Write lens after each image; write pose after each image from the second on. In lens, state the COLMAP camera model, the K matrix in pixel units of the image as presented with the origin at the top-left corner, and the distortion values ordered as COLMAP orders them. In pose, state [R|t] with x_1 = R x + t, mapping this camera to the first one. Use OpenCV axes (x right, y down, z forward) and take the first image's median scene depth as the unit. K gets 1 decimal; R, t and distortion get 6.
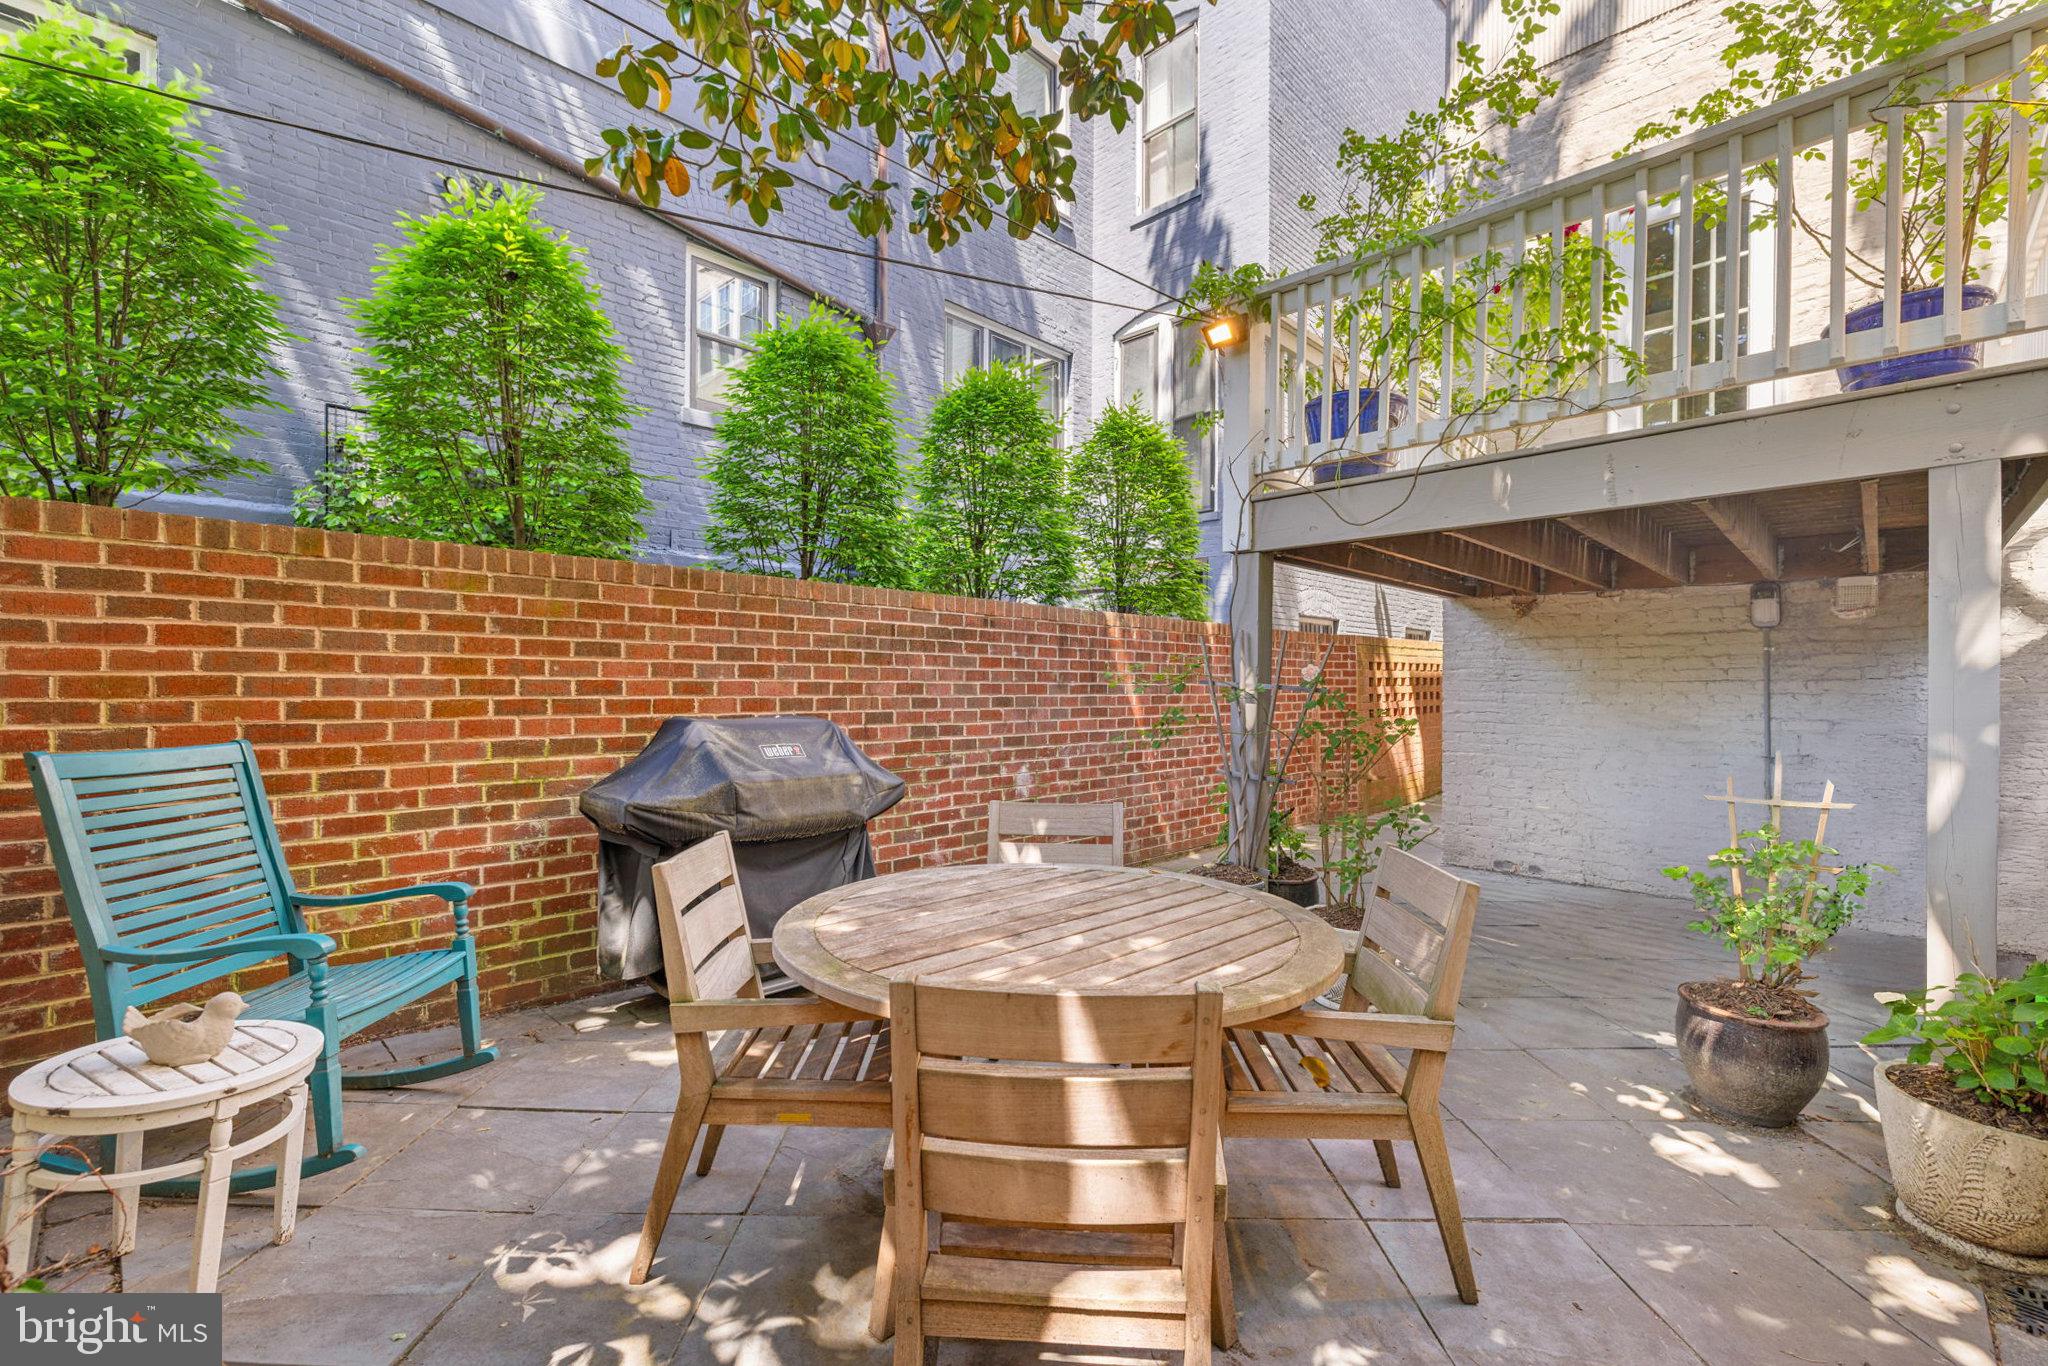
lens RADIAL K [[841.6, 0, 1021.3], [0, 841.6, 684.1], [0, 0, 1]] dist [0.000976, 0.000070]
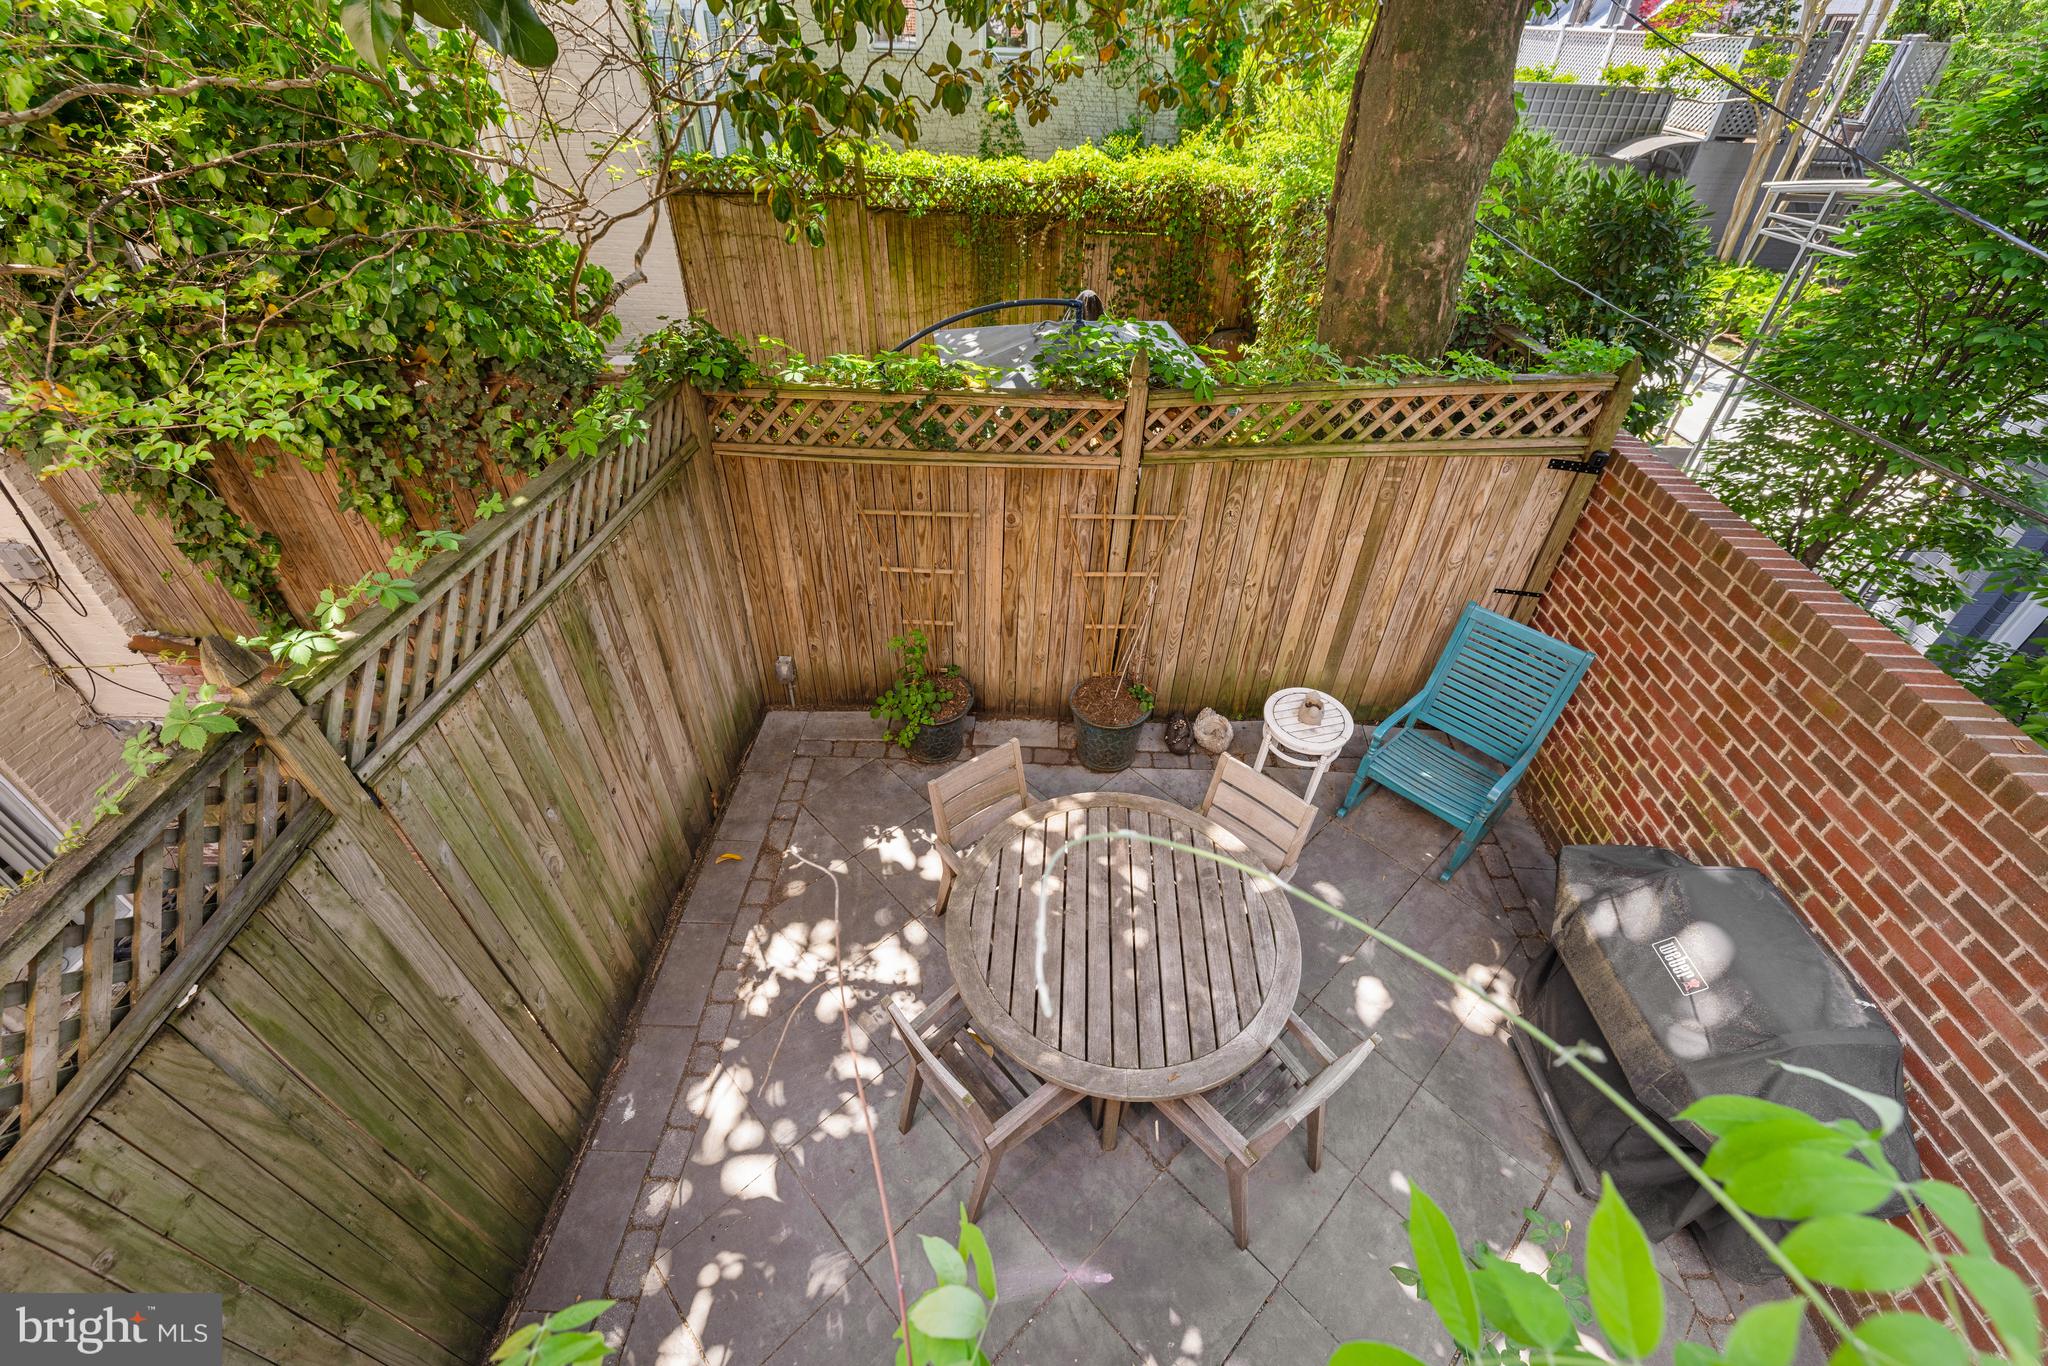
lens RADIAL K [[841.6, 0, 1019.3], [0, 841.6, 686.1], [0, 0, 1]] dist [0.000976, 0.000070]
pose [[-0.740018, 0.406672, -0.535716, 0.556217], [-0.024112, 0.779947, 0.625381, -0.683639], [0.672155, 0.475710, -0.567369, 1.013532]]
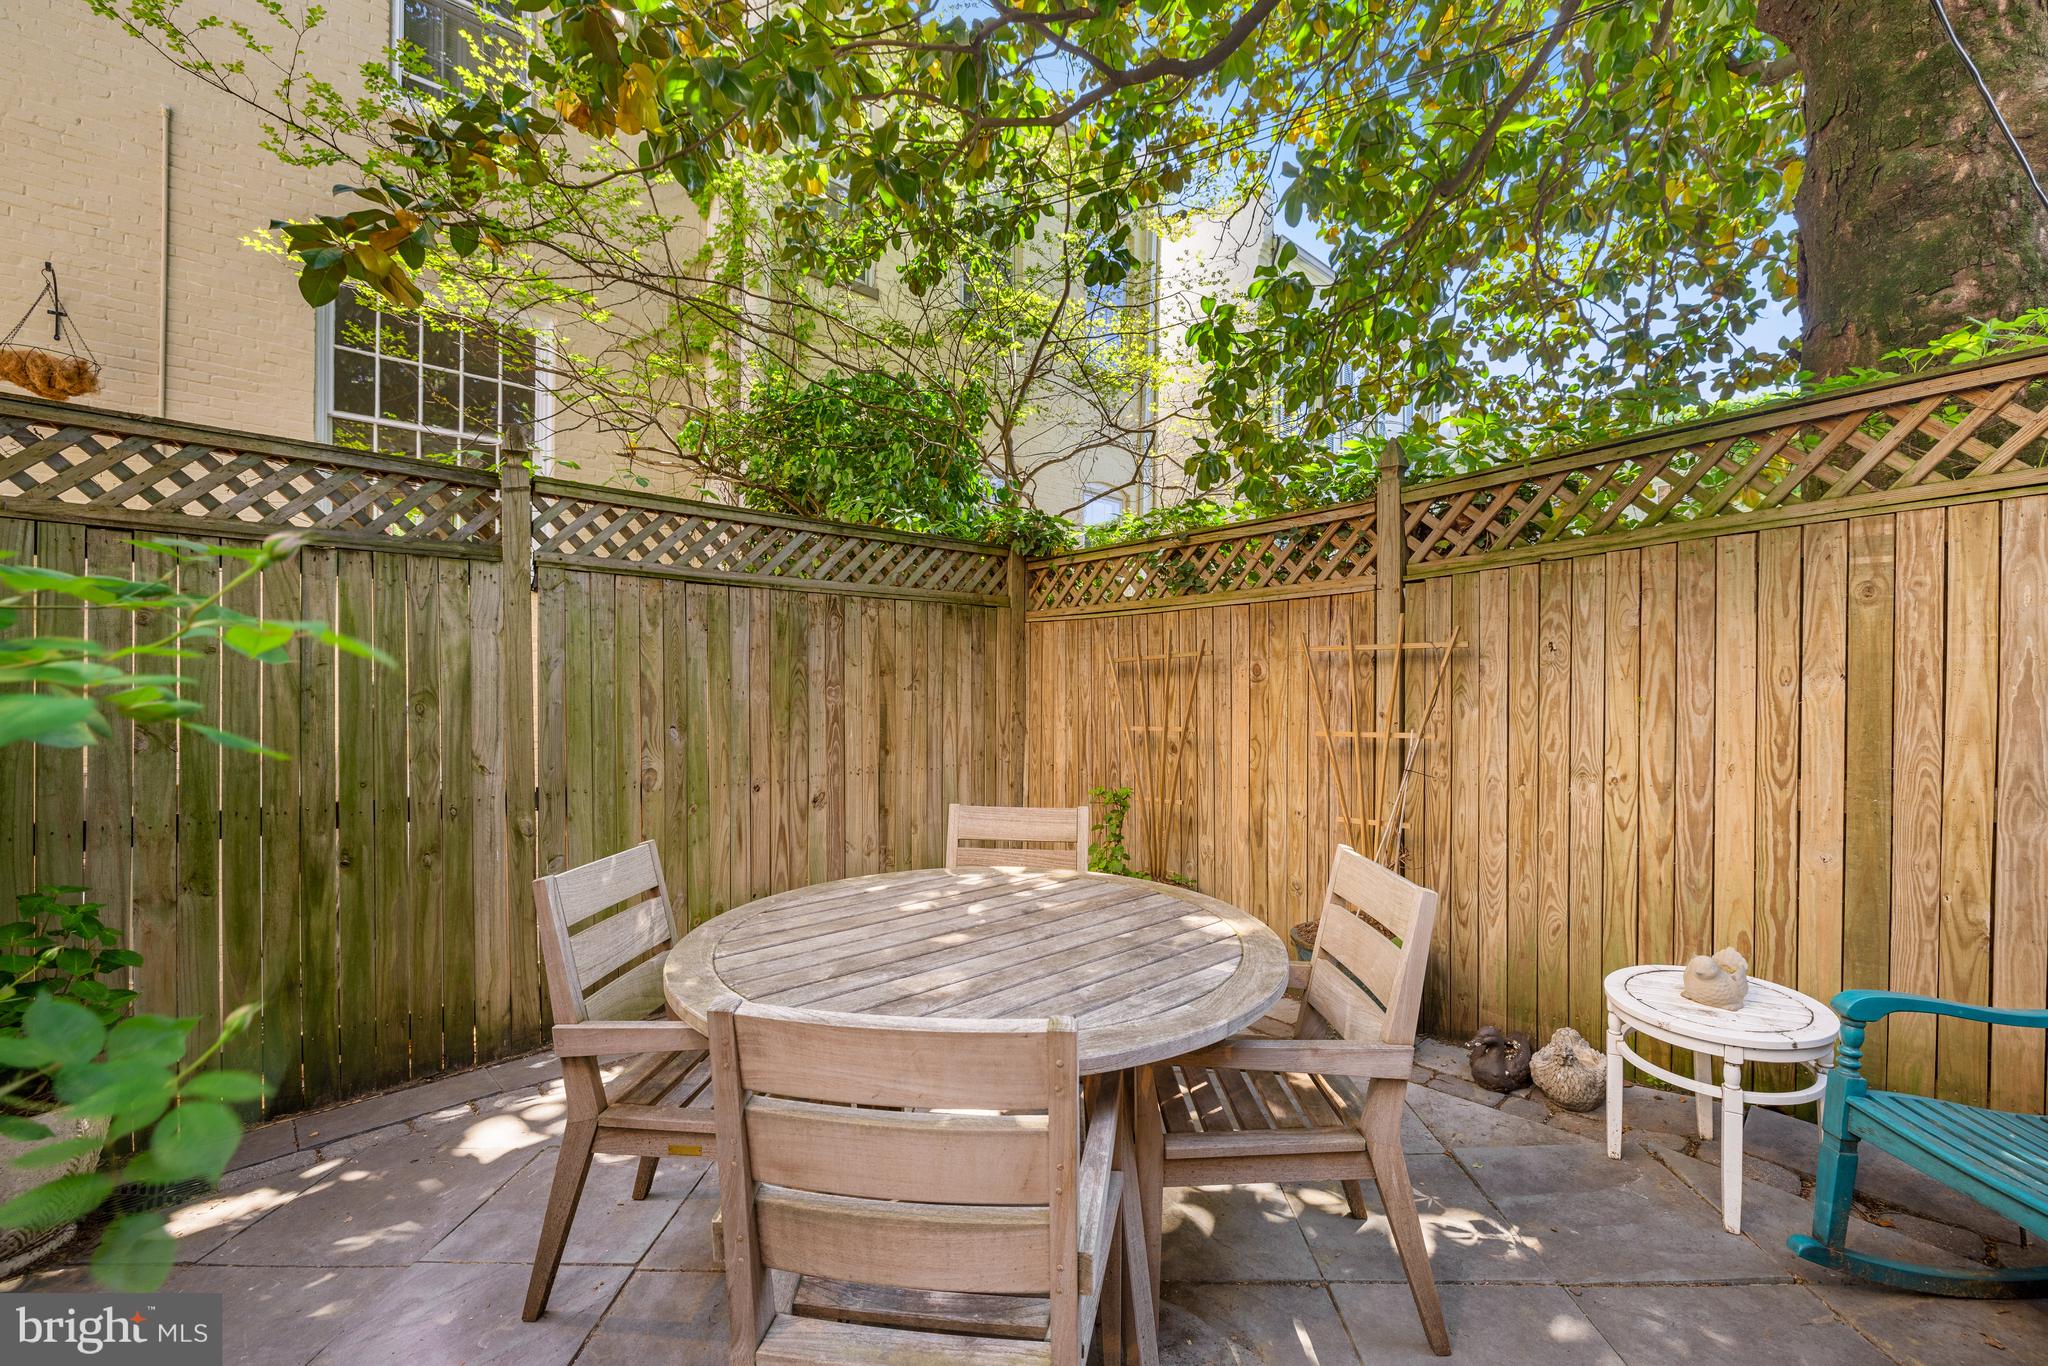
lens RADIAL K [[841.6, 0, 1026.5], [0, 841.6, 685.8], [0, 0, 1]] dist [0.000976, 0.000070]
pose [[-0.999249, -0.014383, 0.035992, -0.023224], [-0.014206, 0.999886, 0.005174, 0.000370], [-0.036062, 0.004659, -0.999339, 1.260452]]
